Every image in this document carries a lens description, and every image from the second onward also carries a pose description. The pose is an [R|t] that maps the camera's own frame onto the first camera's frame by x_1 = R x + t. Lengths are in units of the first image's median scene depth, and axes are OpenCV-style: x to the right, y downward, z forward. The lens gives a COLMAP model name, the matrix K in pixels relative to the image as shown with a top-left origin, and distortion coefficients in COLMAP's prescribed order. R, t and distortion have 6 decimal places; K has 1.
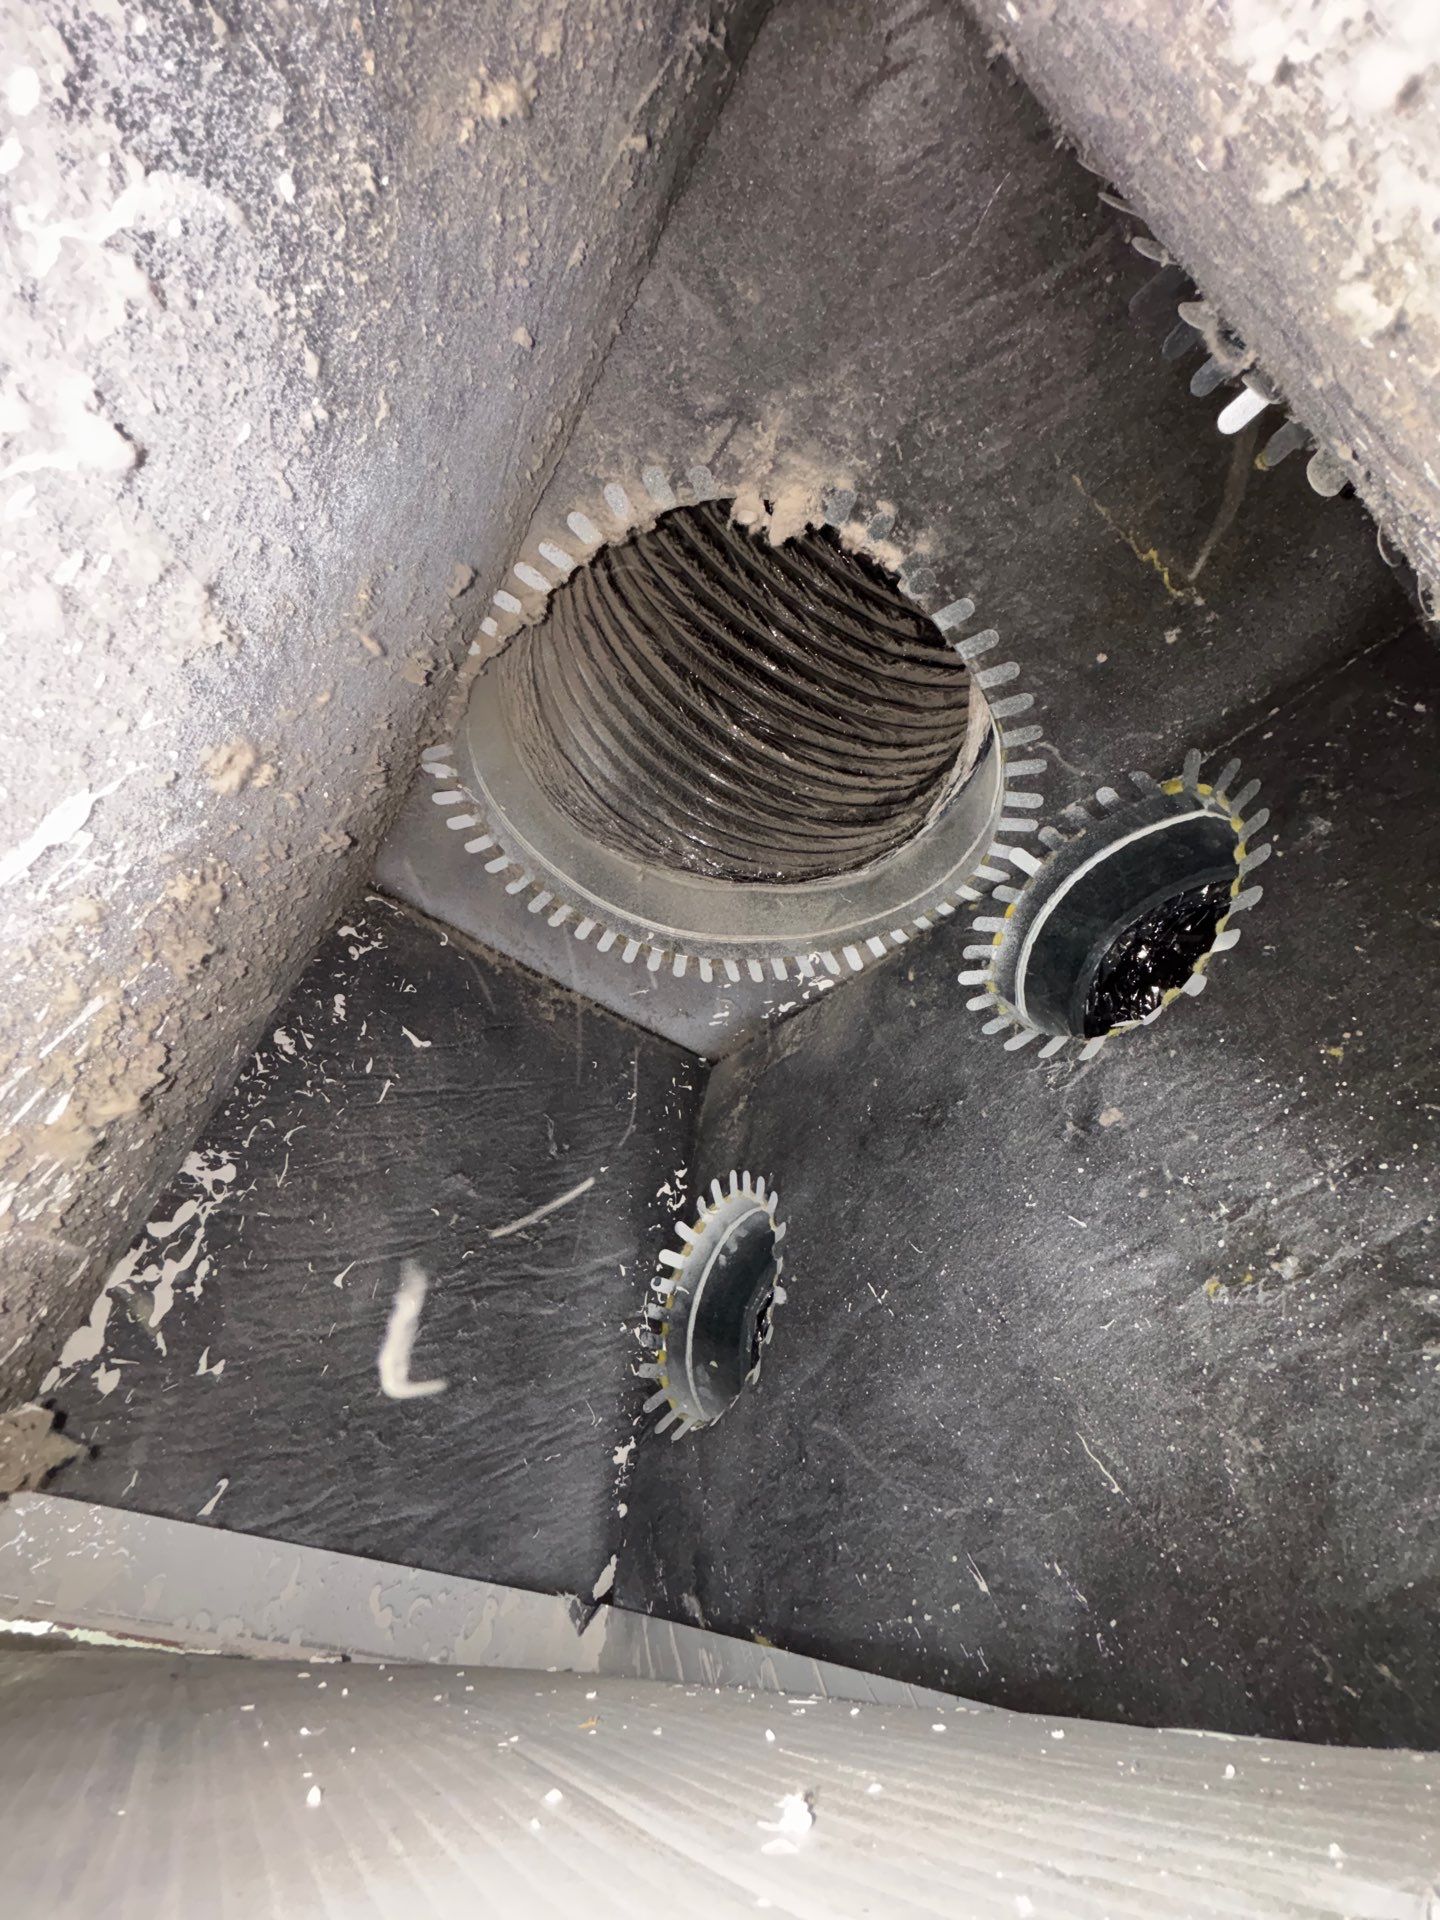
lens RADIAL K [[776.6, 0, 722.8], [0, 776.6, 959.0], [0, 0, 1]] dist [-0.001028, 0.000665]
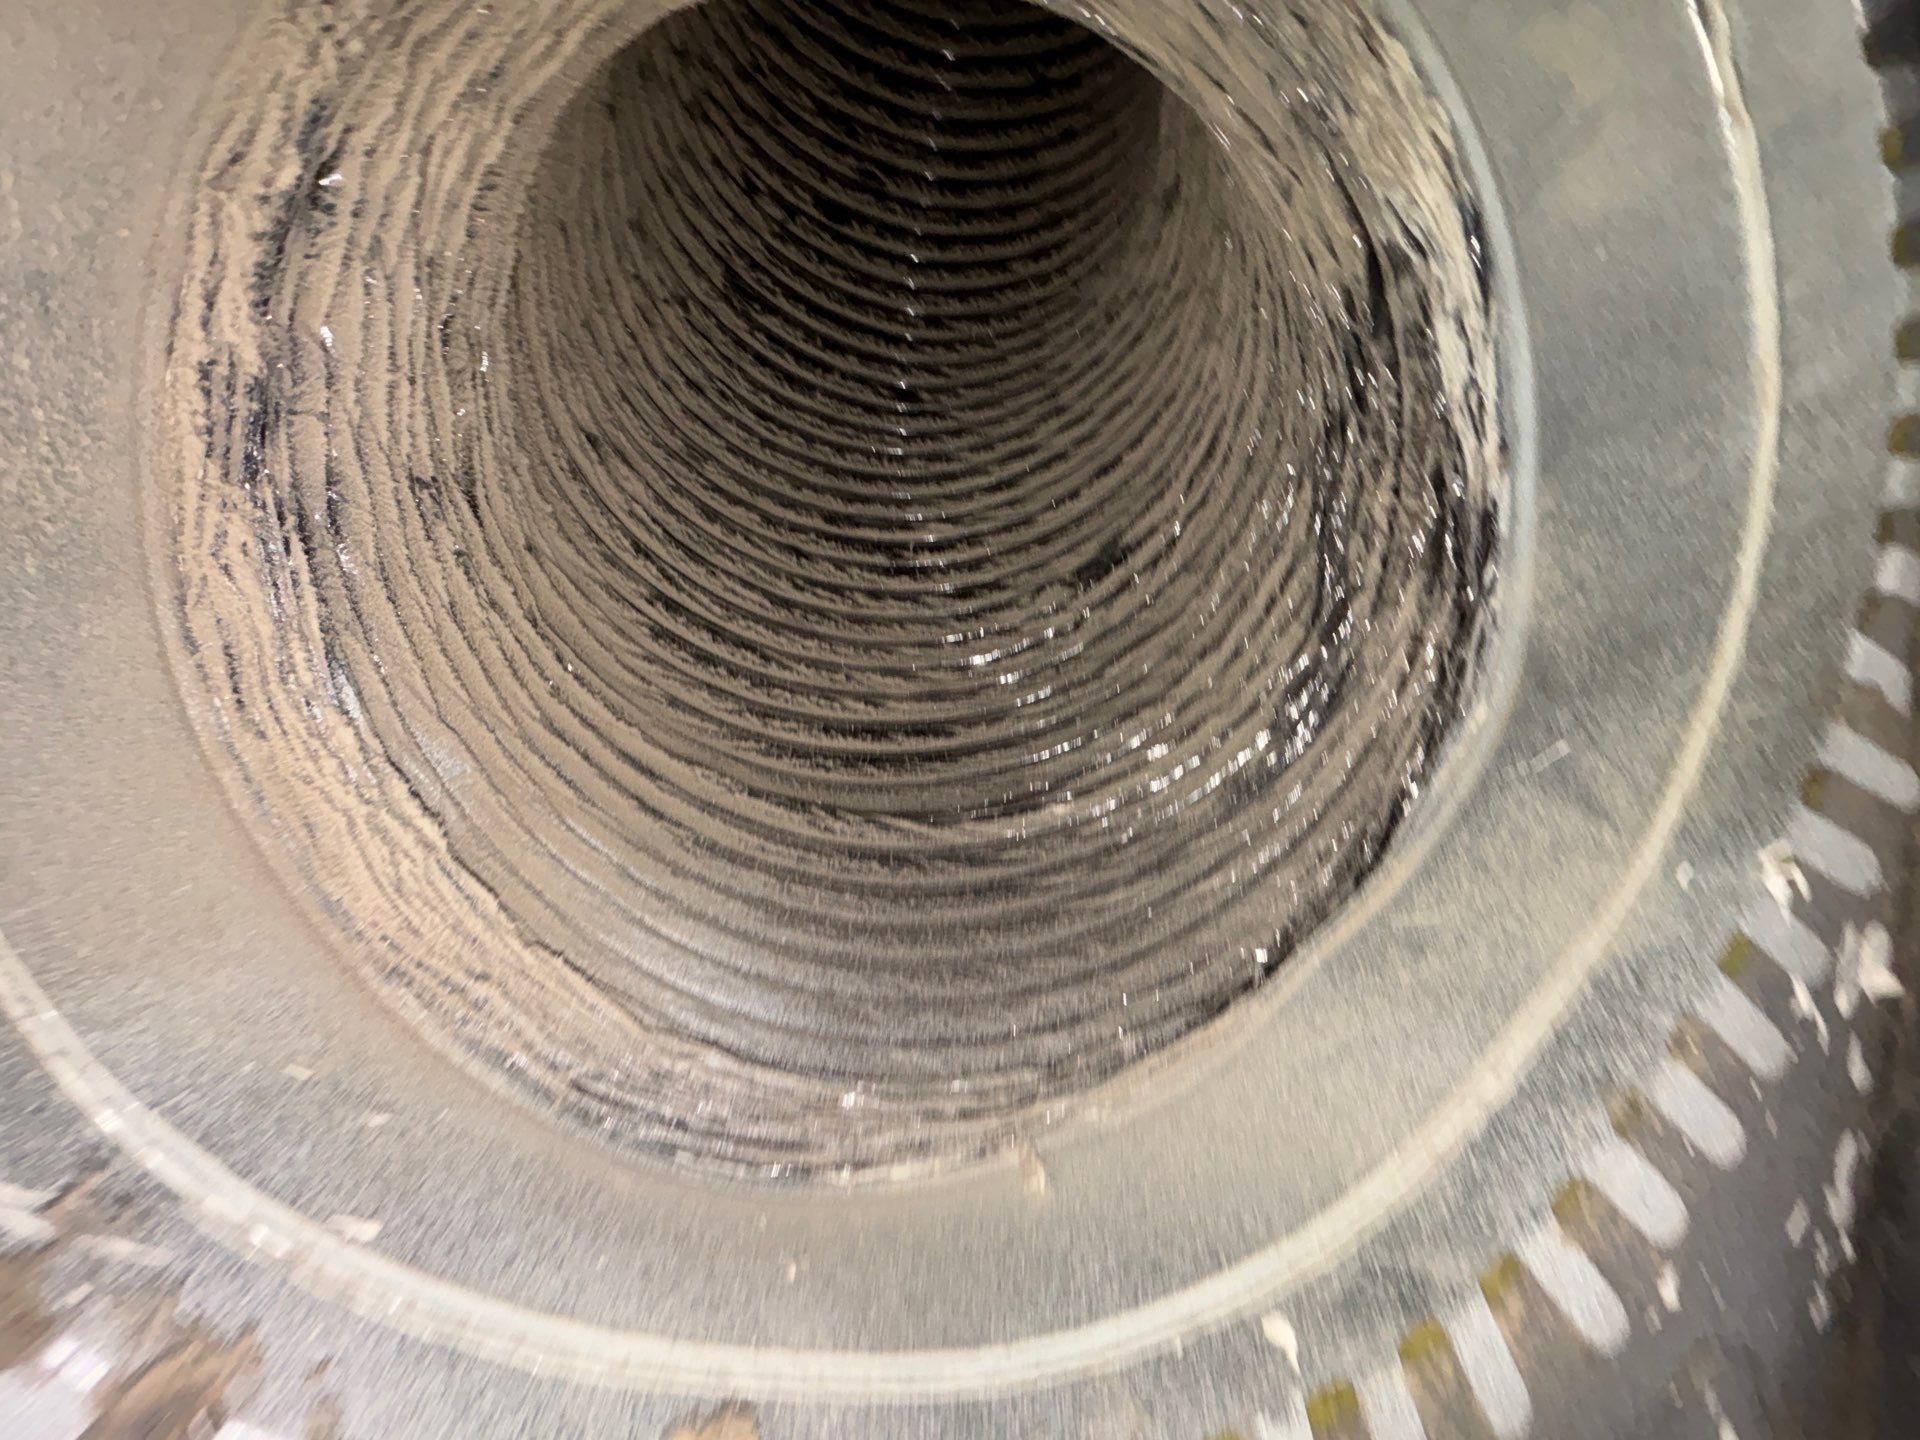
lens RADIAL K [[776.6, 0, 963.9], [0, 776.6, 712.1], [0, 0, 1]] dist [-0.001028, 0.000665]
pose [[0.772326, -0.496364, 0.396402, -0.230665], [0.629945, 0.518179, -0.578497, -0.072608], [0.081738, 0.696500, 0.712886, 1.015729]]
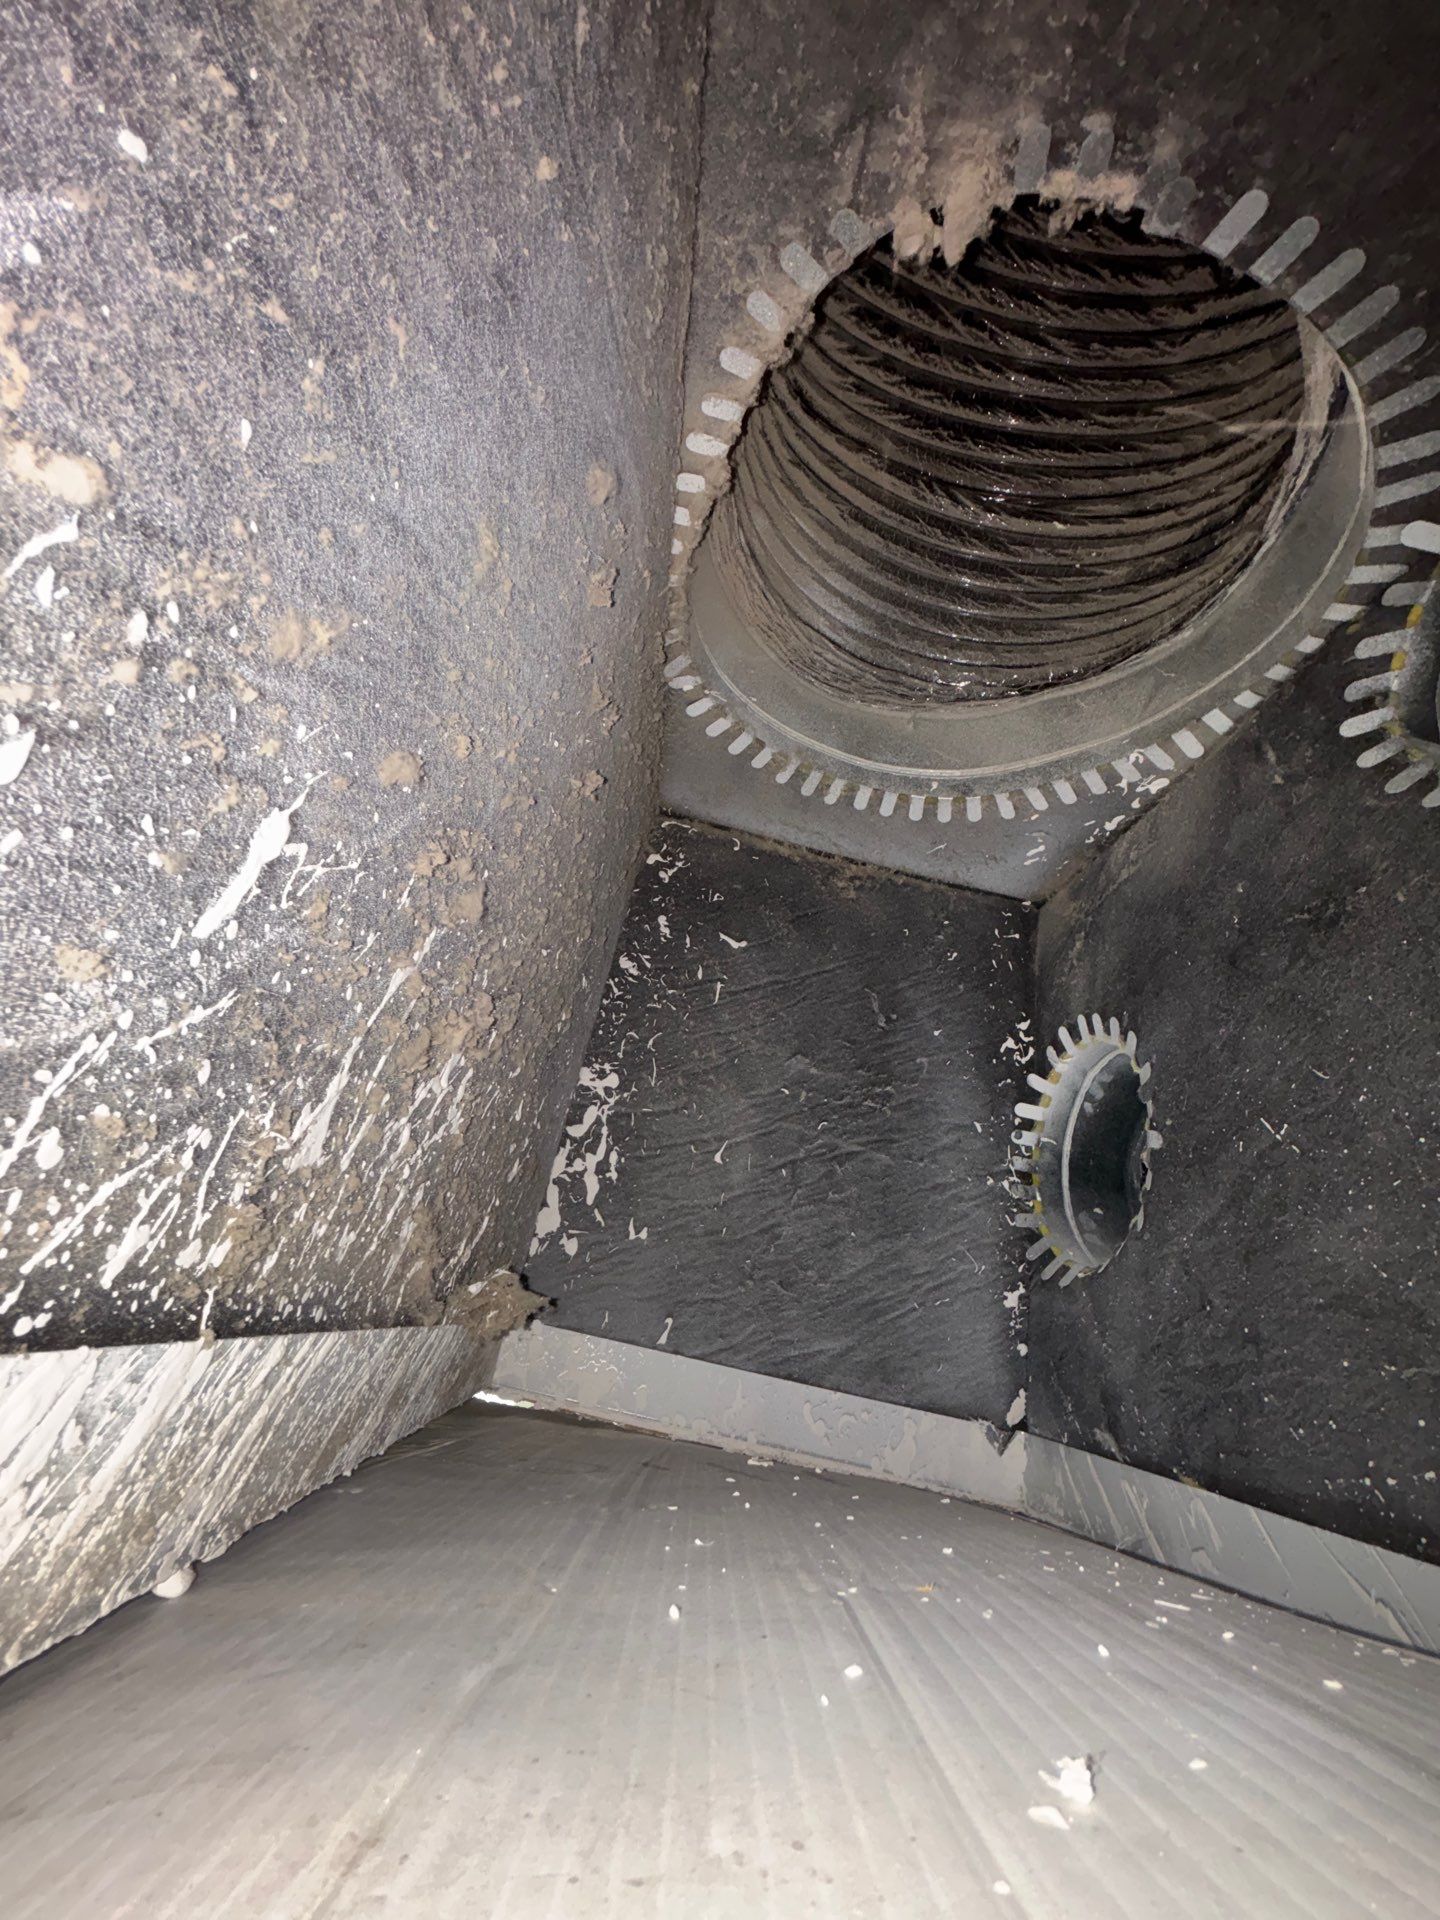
lens RADIAL K [[776.6, 0, 721.5], [0, 776.6, 959.4], [0, 0, 1]] dist [-0.001028, 0.000665]
pose [[0.886976, -0.179927, -0.425324, 0.052501], [0.247348, 0.962831, 0.108512, 0.009096], [0.389991, -0.201450, 0.898513, 0.036303]]
